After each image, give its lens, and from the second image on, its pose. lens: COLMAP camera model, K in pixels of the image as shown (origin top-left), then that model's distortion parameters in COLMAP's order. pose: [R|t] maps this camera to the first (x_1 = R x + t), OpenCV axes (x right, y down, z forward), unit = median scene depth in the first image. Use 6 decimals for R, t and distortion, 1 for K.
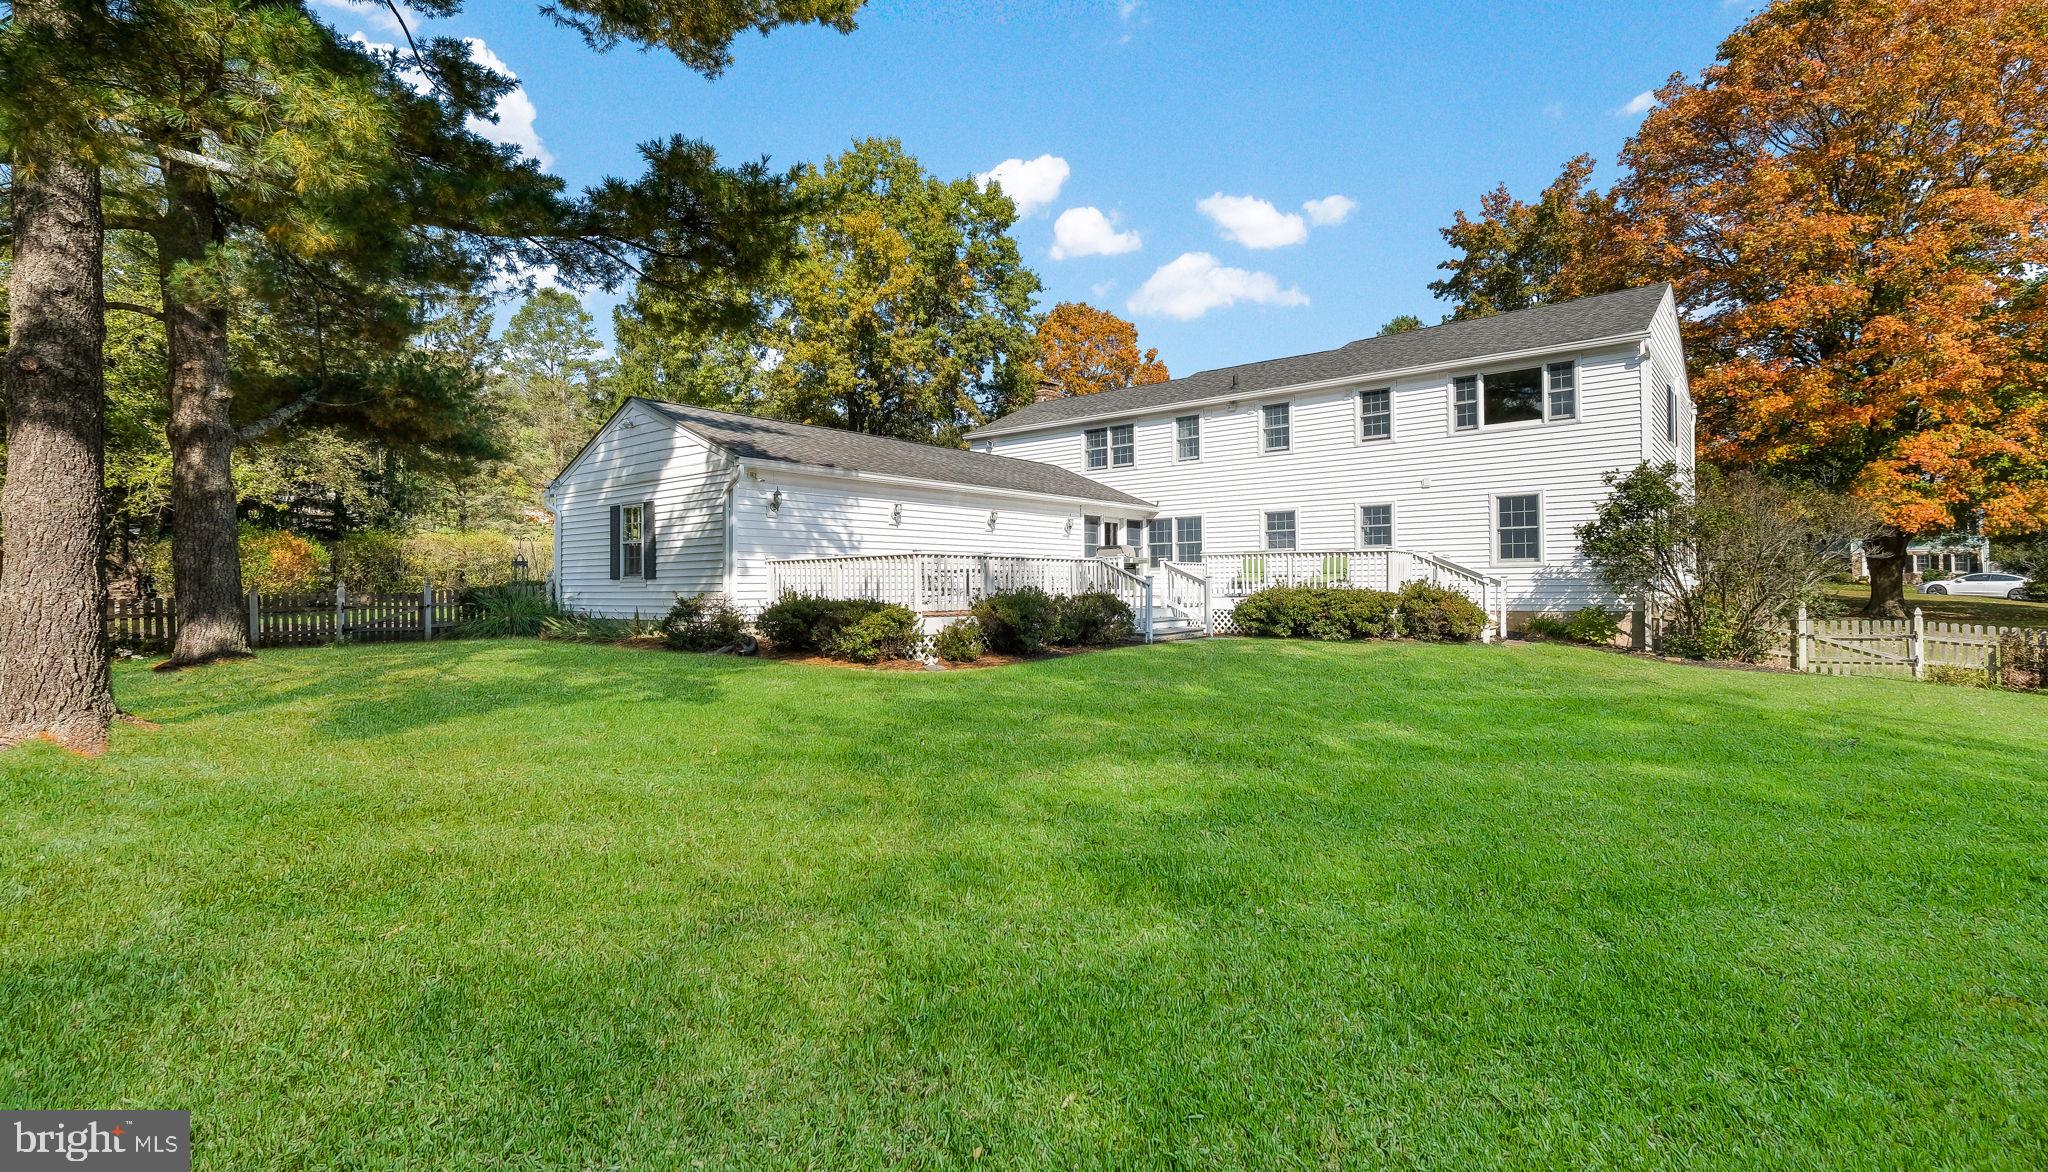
lens RADIAL K [[912.4, 0, 1021.4], [0, 912.4, 571.2], [0, 0, 1]] dist [-0.001645, 0.000296]
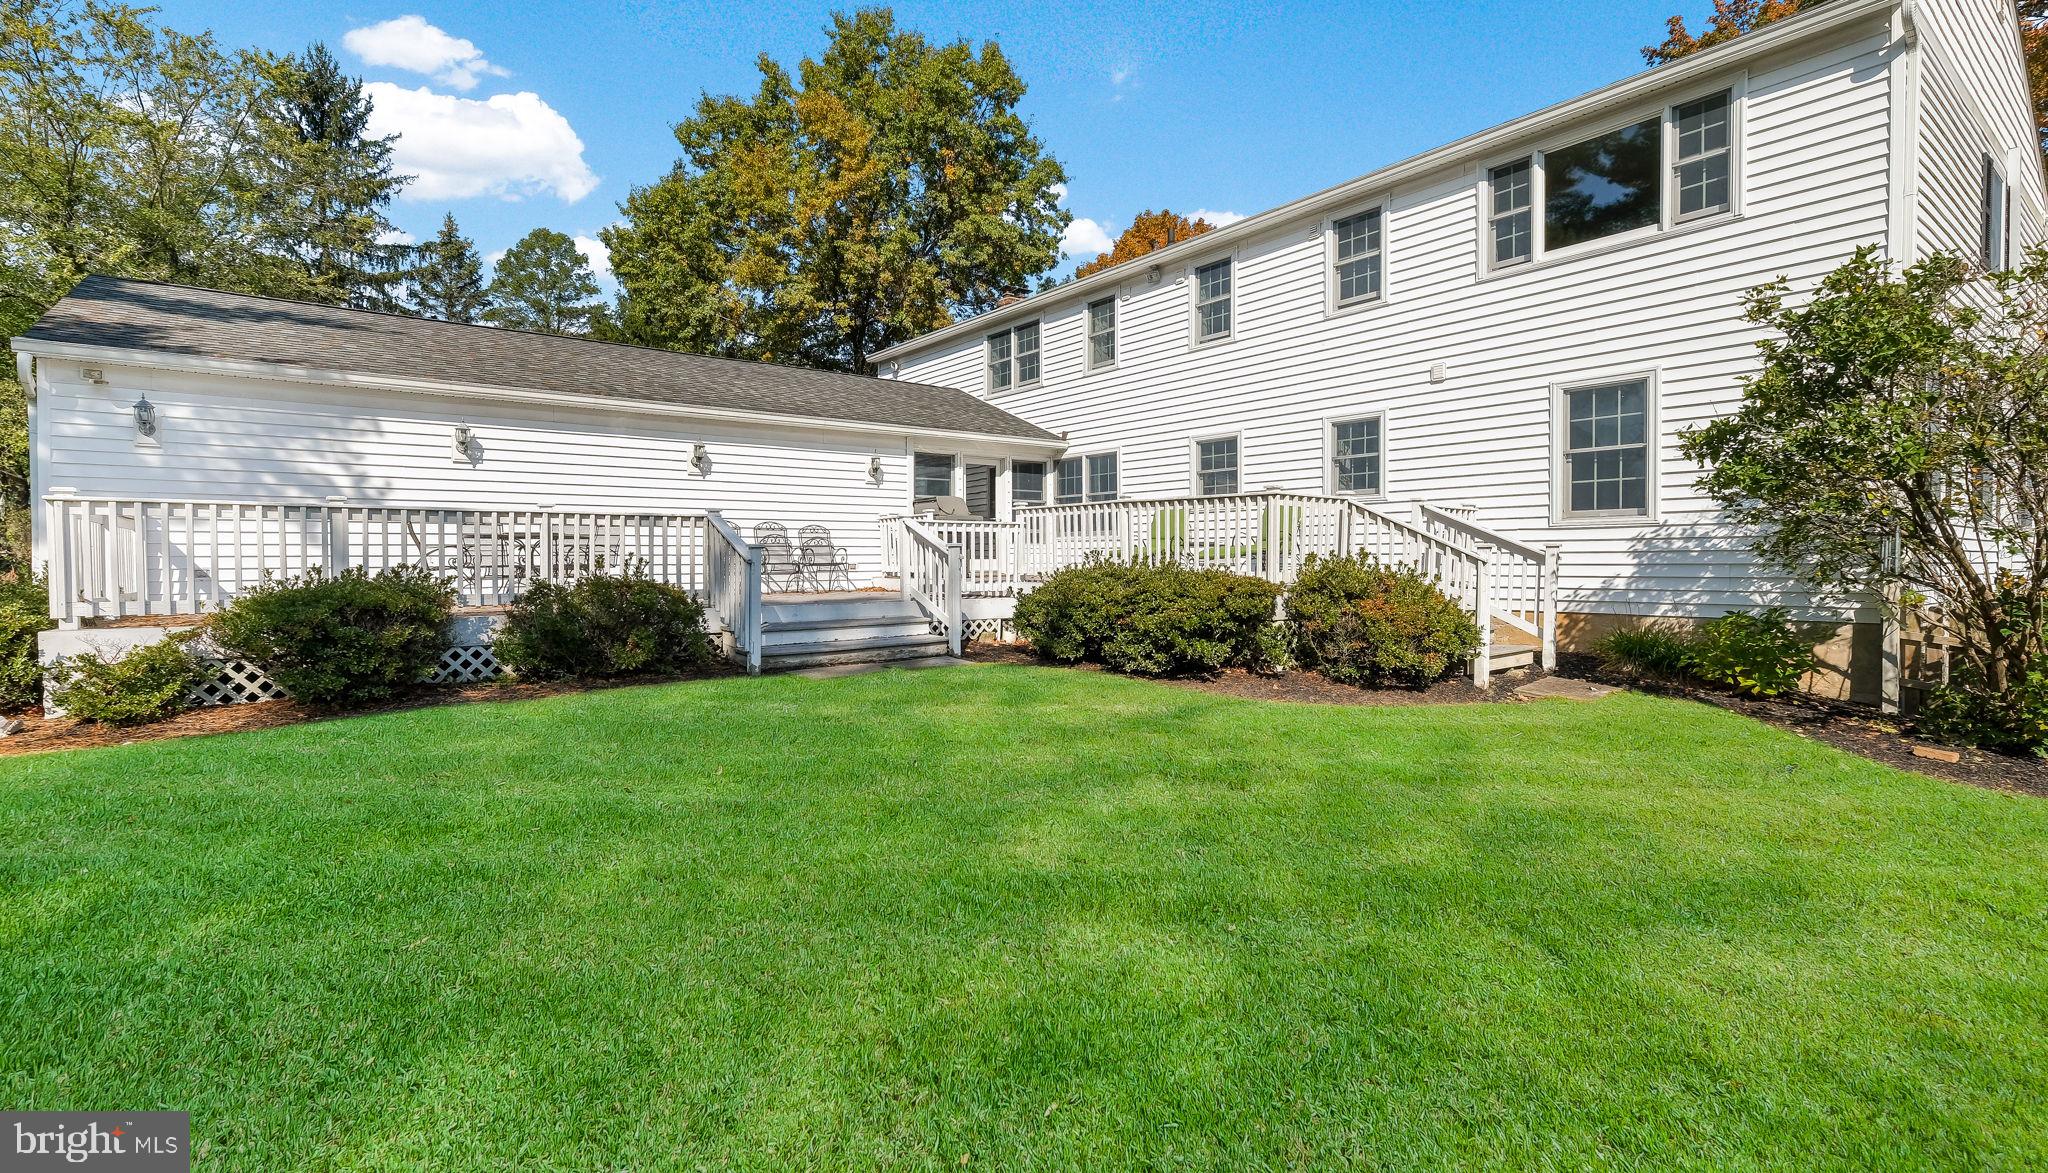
lens RADIAL K [[912.4, 0, 1021.4], [0, 912.4, 571.7], [0, 0, 1]] dist [-0.001645, 0.000296]
pose [[0.975831, 0.006521, -0.218430, 0.328937], [0.001432, 0.999342, 0.036231, 0.001387], [0.218523, -0.035668, 0.975180, 0.421485]]
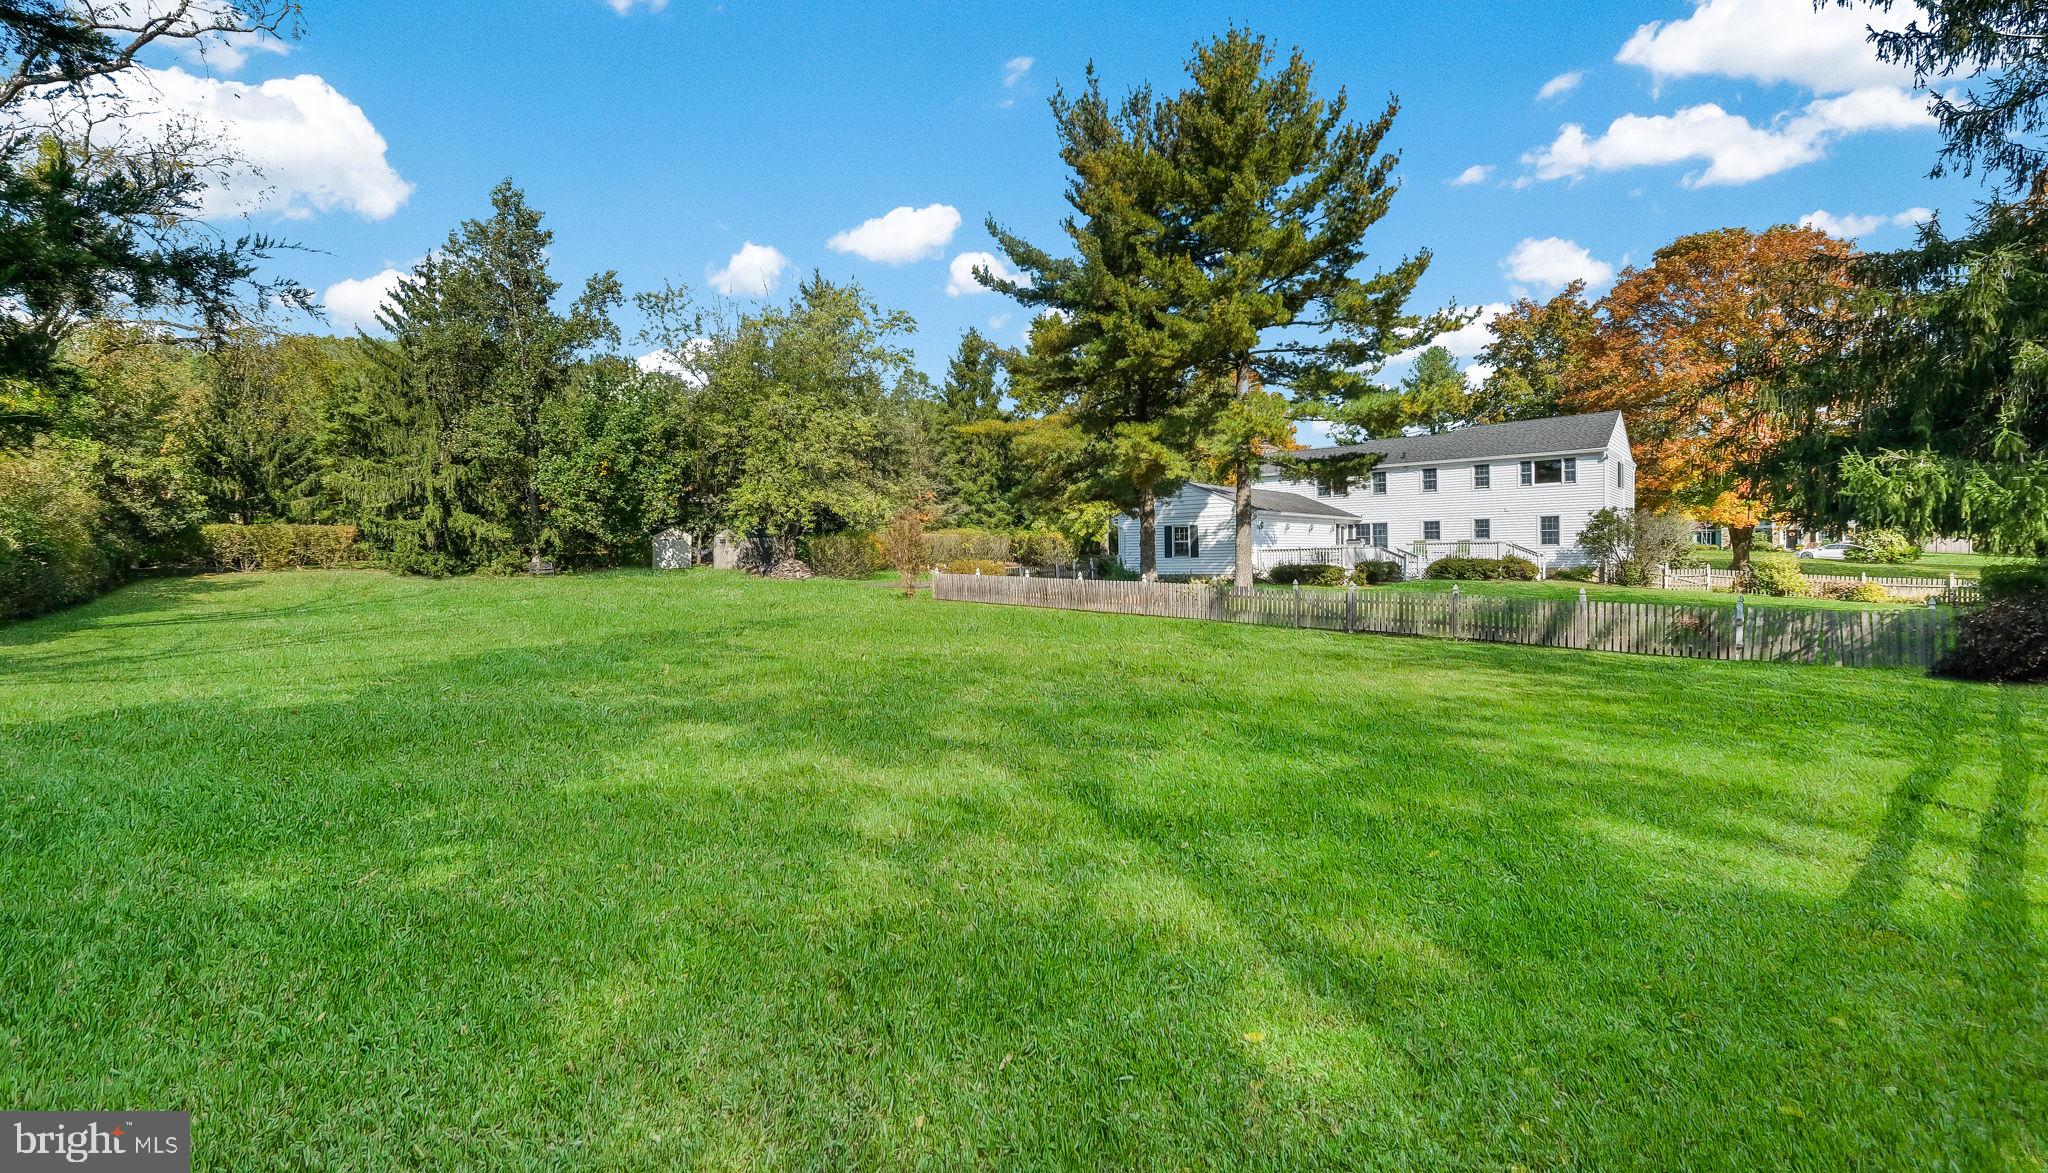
lens RADIAL K [[912.4, 0, 1021.4], [0, 912.4, 571.7], [0, 0, 1]] dist [-0.001645, 0.000296]
pose [[0.999864, -0.009457, 0.013489, -0.756872], [0.009044, 0.999498, 0.030375, -0.025442], [-0.013769, -0.030249, 0.999448, -1.181114]]
